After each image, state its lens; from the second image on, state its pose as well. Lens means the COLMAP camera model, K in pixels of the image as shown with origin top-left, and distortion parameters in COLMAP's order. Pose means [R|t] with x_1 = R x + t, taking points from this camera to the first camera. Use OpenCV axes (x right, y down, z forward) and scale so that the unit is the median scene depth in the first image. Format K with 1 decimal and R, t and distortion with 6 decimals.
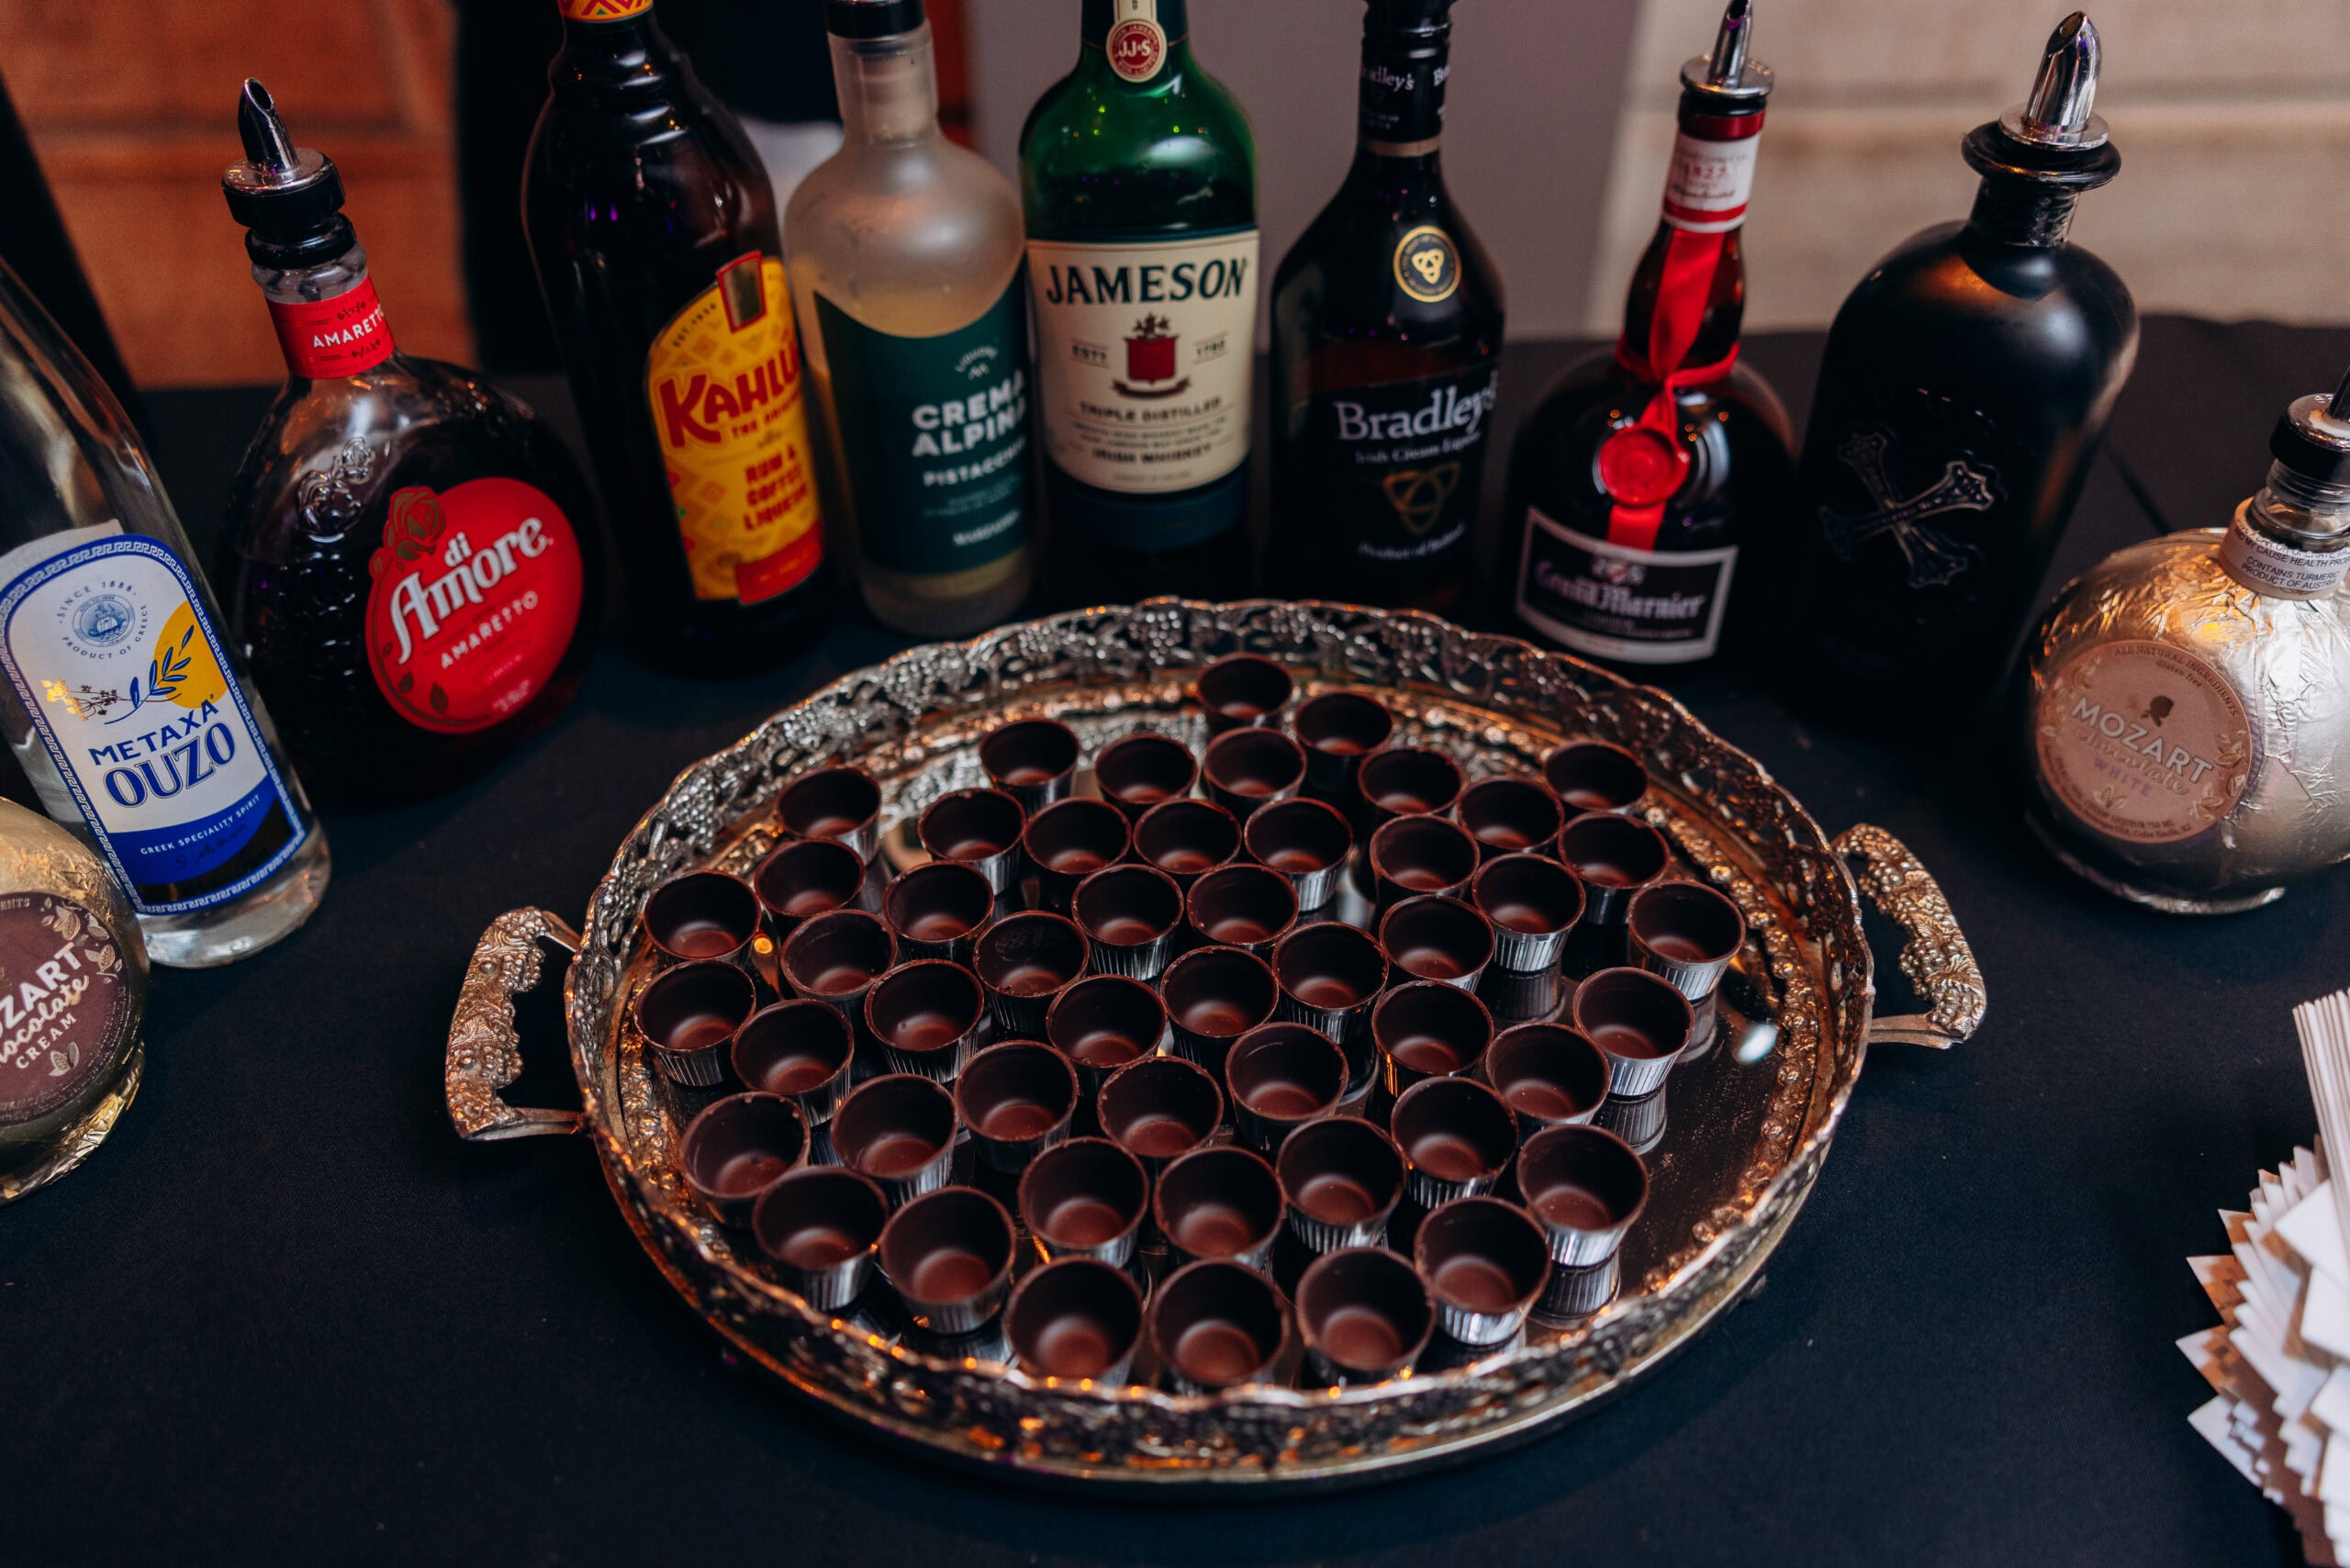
lens RADIAL K [[1777.3, 0, 1175.0], [0, 1777.3, 784.0], [0, 0, 1]] dist [-0.001639, -0.000845]
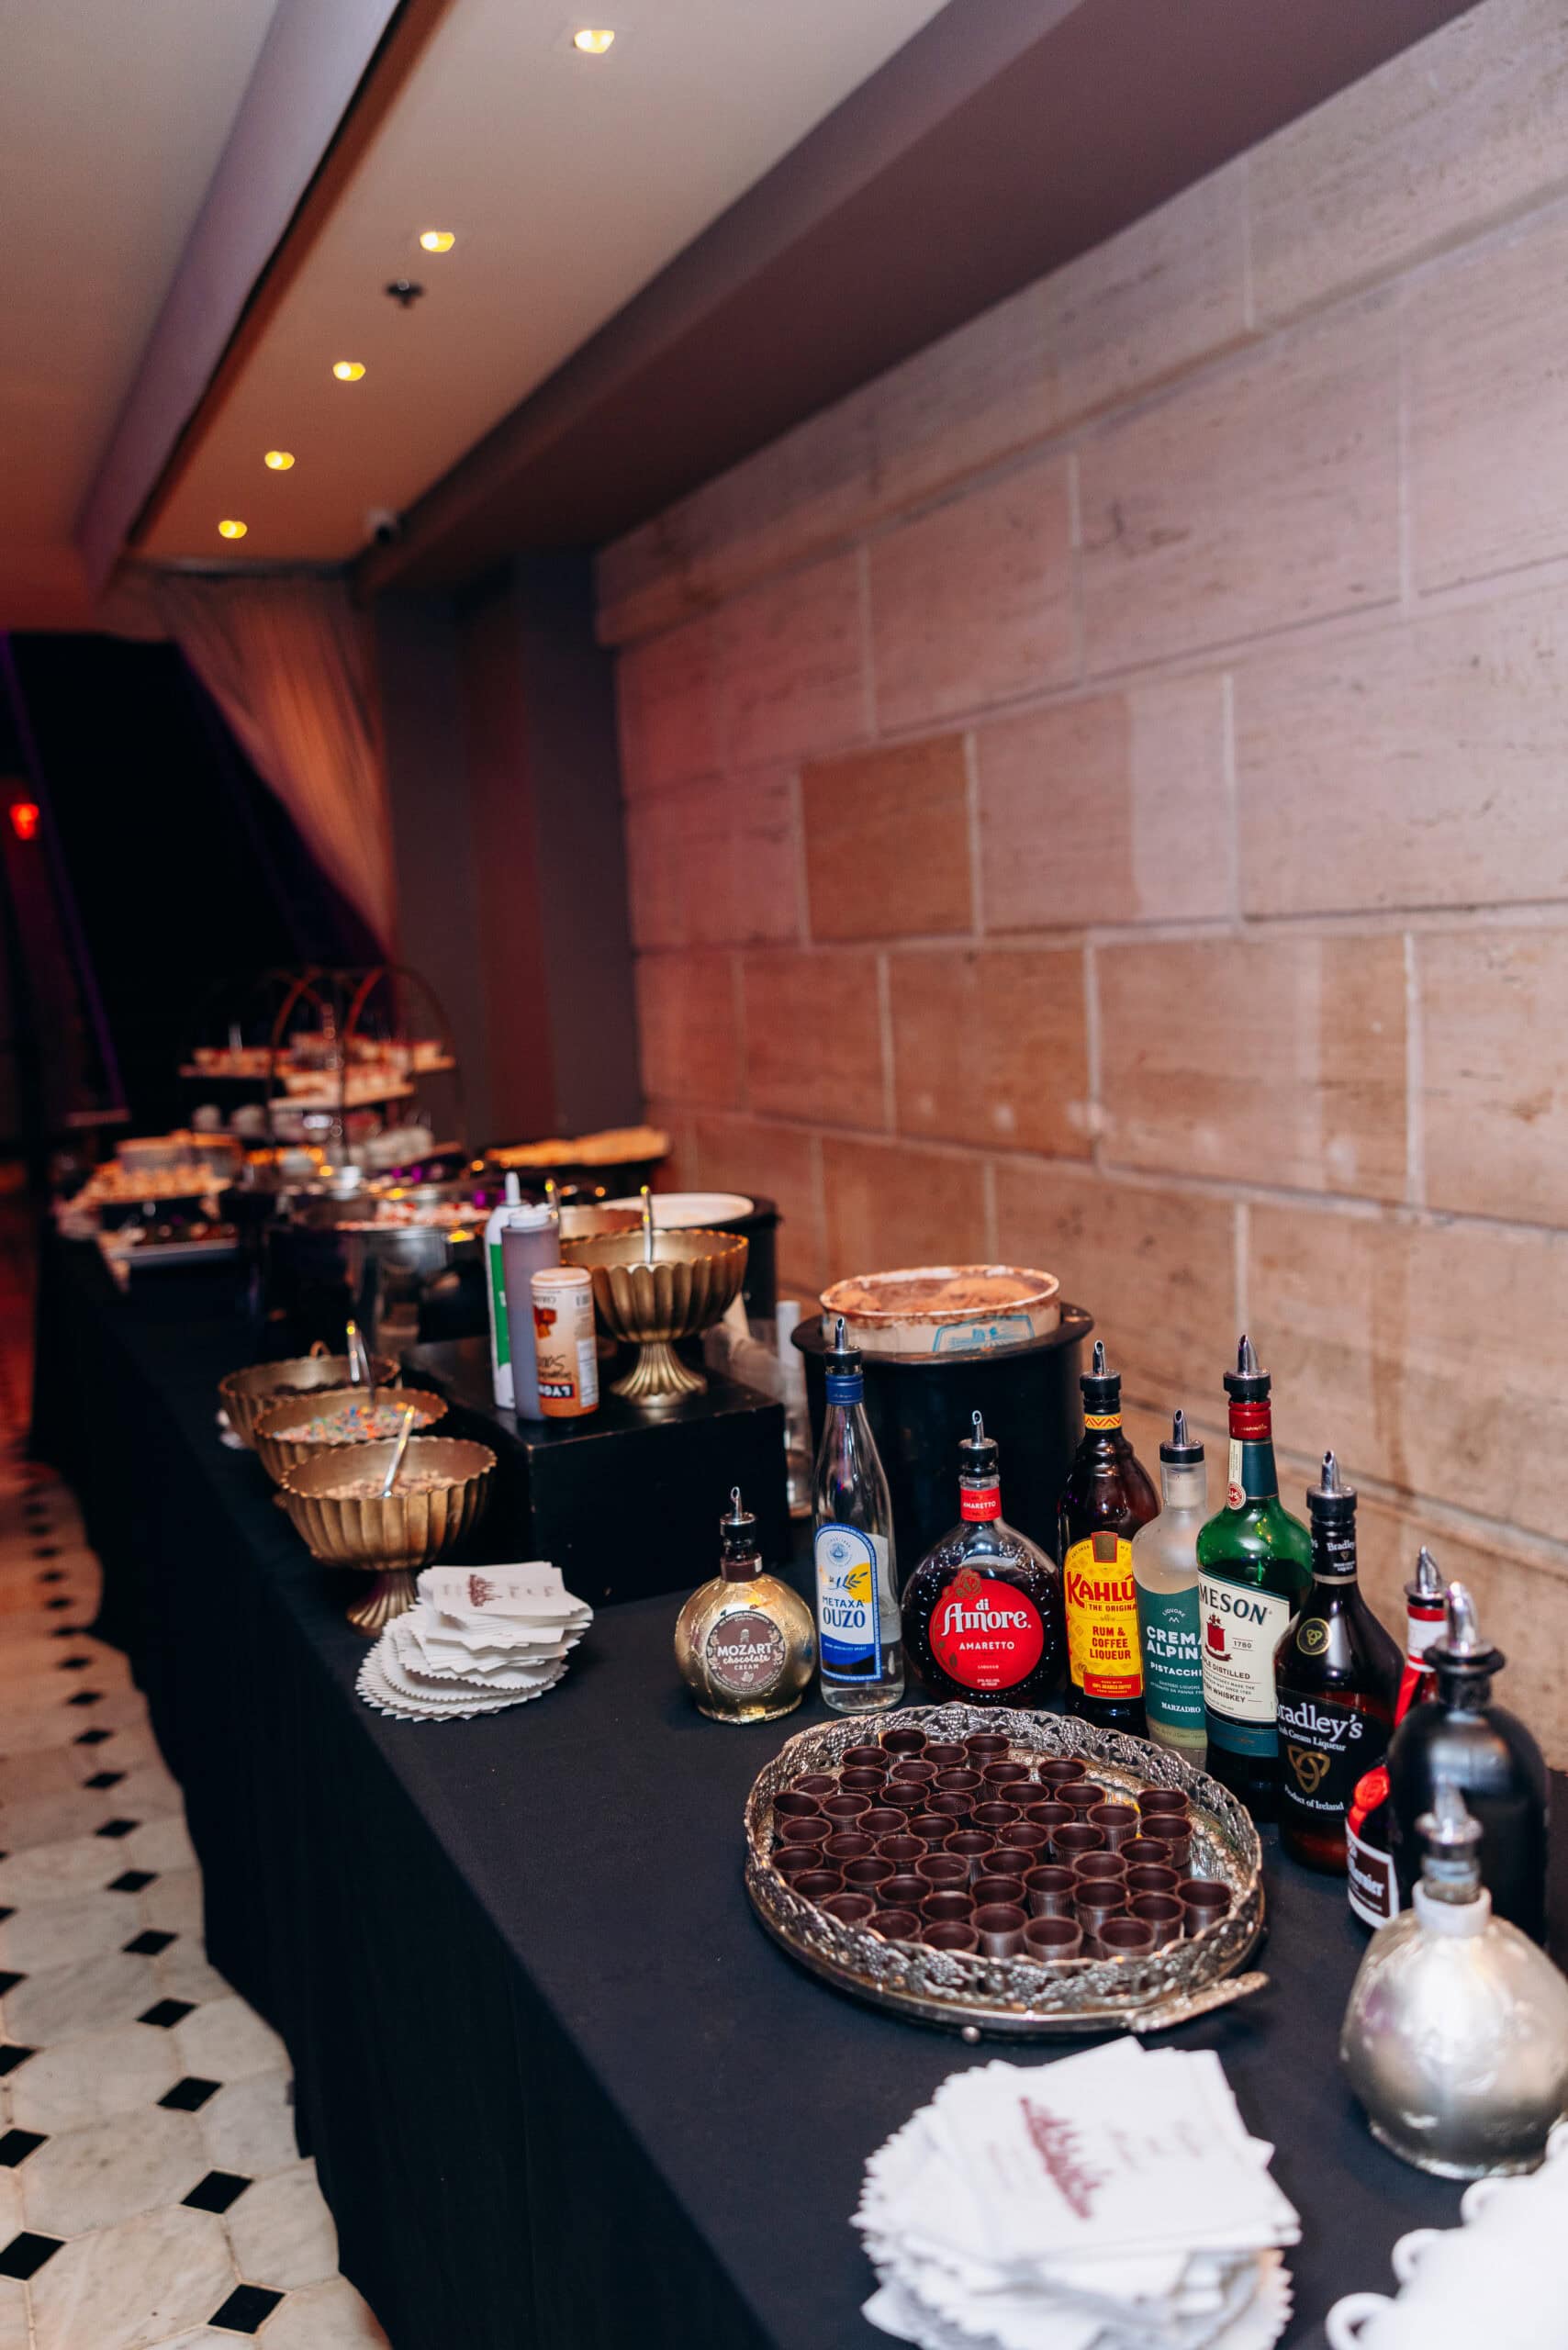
lens RADIAL K [[1777.3, 0, 784.0], [0, 1777.3, 1175.0], [0, 0, 1]] dist [-0.001639, -0.000845]
pose [[0.392483, 0.089819, -0.915363, 1.582139], [-0.578112, 0.798145, -0.169562, -0.032420], [0.715362, 0.595733, 0.365184, -0.397199]]
